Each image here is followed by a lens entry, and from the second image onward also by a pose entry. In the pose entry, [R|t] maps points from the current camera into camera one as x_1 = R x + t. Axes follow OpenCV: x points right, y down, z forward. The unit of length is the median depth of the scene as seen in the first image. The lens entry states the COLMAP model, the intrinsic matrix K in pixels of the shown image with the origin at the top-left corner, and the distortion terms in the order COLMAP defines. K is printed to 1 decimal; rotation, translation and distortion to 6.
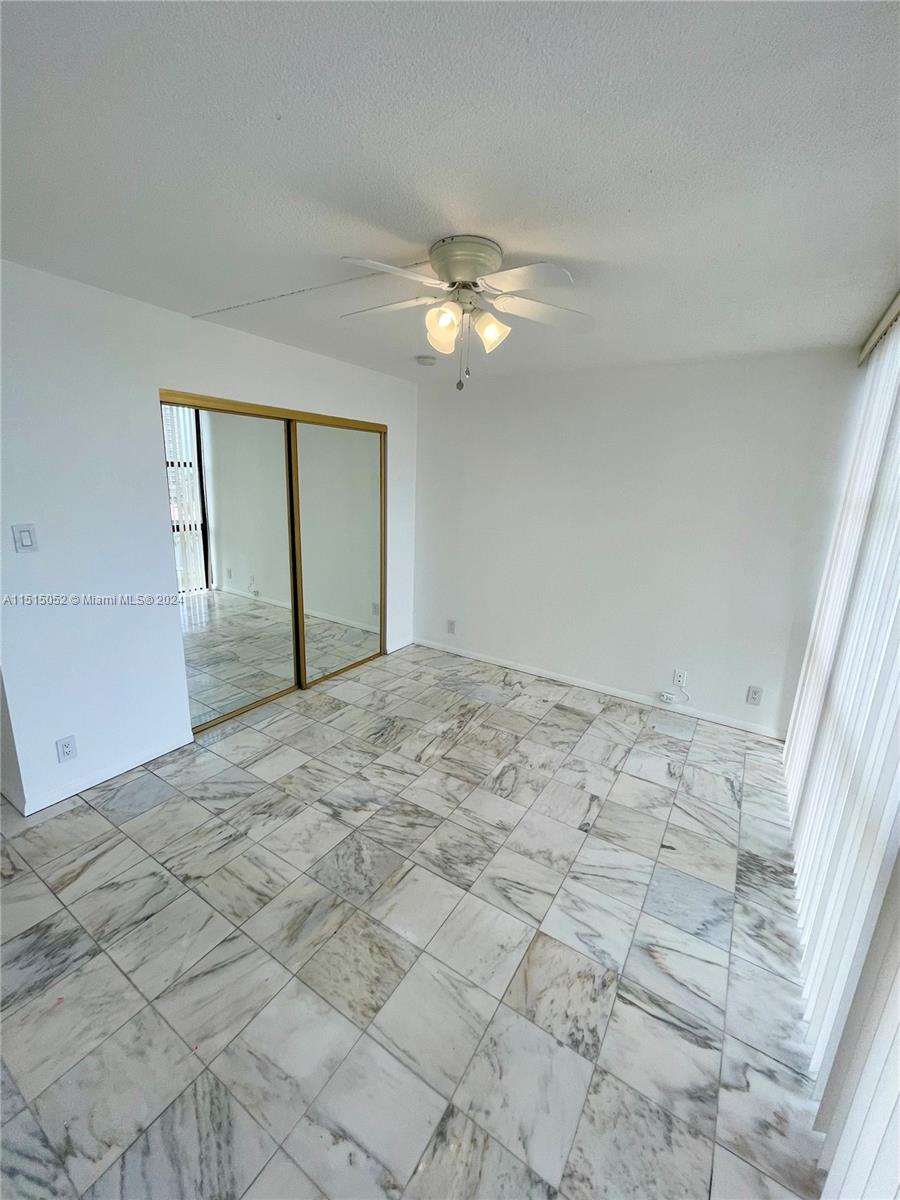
lens RADIAL K [[484.3, 0, 440.9], [0, 484.3, 597.4], [0, 0, 1]] dist [-0.001101, -0.000262]
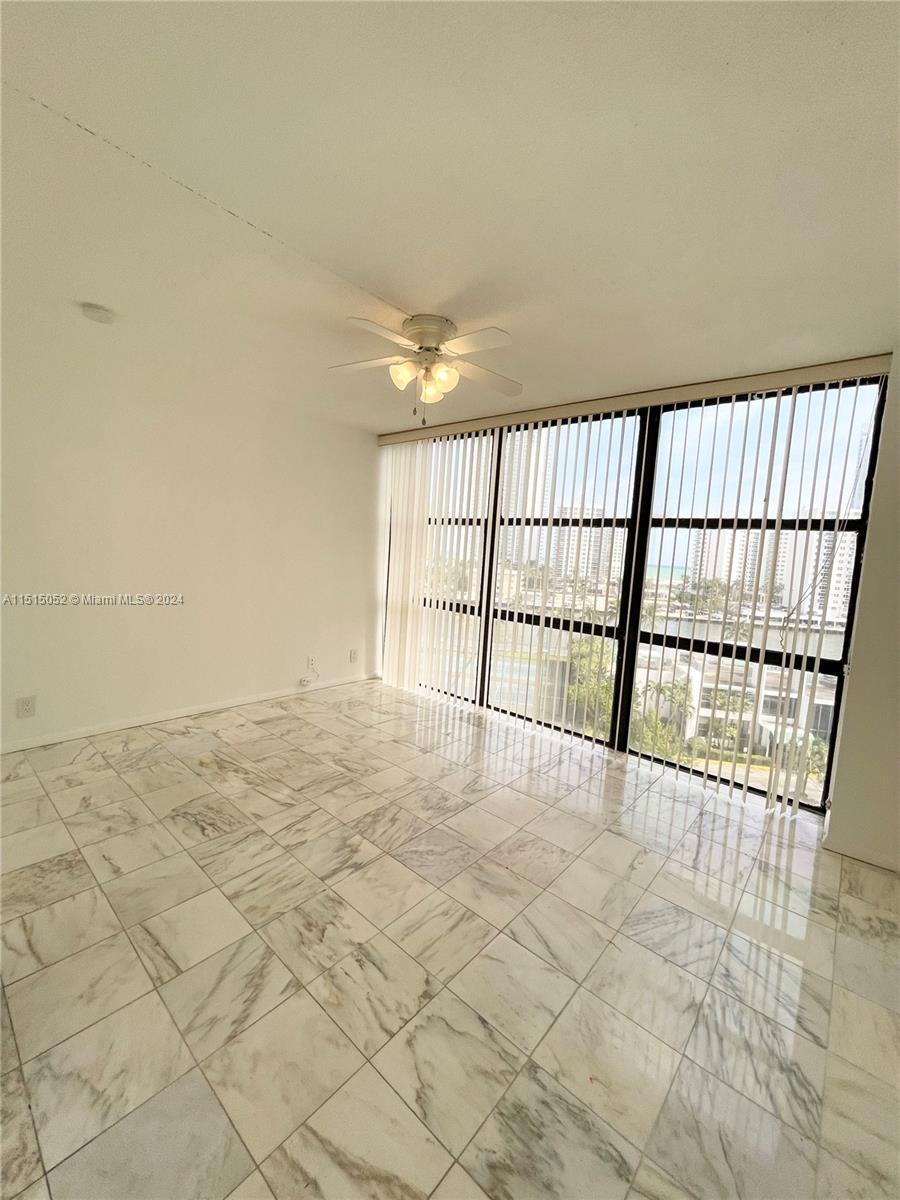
lens RADIAL K [[484.3, 0, 457.6], [0, 484.3, 598.0], [0, 0, 1]] dist [-0.001101, -0.000262]
pose [[0.135650, -0.126188, 0.982688, -0.856071], [0.186746, 0.977334, 0.099722, -0.063567], [-0.972998, 0.169985, 0.156141, 0.529733]]
